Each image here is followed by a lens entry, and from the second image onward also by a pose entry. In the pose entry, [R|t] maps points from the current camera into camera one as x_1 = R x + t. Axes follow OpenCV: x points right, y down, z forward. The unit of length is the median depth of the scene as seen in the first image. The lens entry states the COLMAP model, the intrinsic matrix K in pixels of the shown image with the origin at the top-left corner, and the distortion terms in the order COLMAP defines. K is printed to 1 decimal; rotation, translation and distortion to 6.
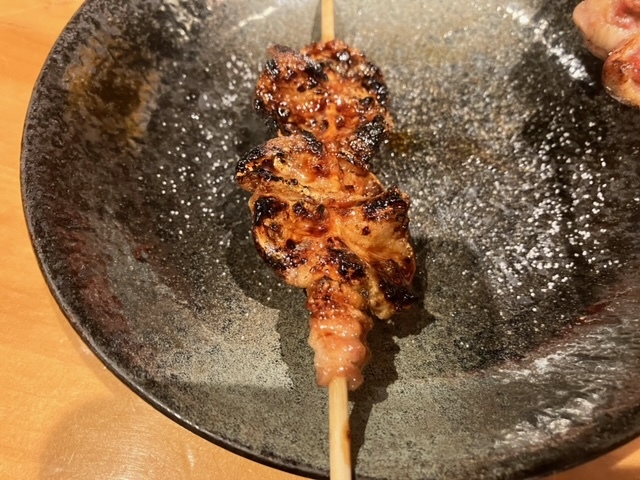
lens RADIAL K [[528.8, 0, 320.0], [0, 528.8, 240.0], [0, 0, 1]] dist [-0.053575, 0.062416]
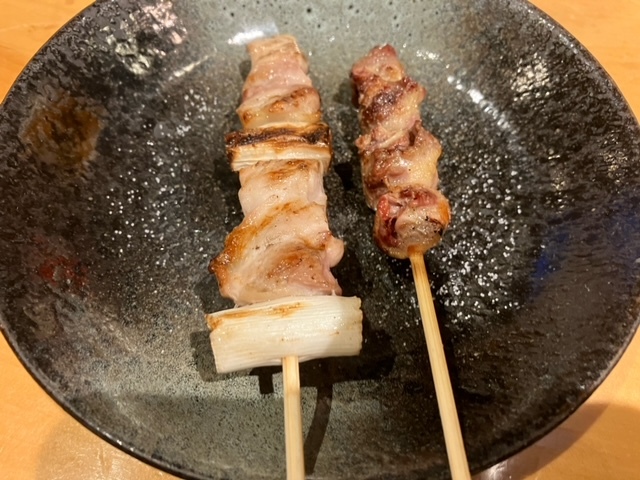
lens RADIAL K [[528.8, 0, 320.0], [0, 528.8, 240.0], [0, 0, 1]] dist [-0.053575, 0.062416]
pose [[0.997982, 0.062373, -0.011902, 0.151919], [-0.062684, 0.997644, -0.027891, -0.030721], [0.010134, 0.028581, 0.999540, -0.083167]]
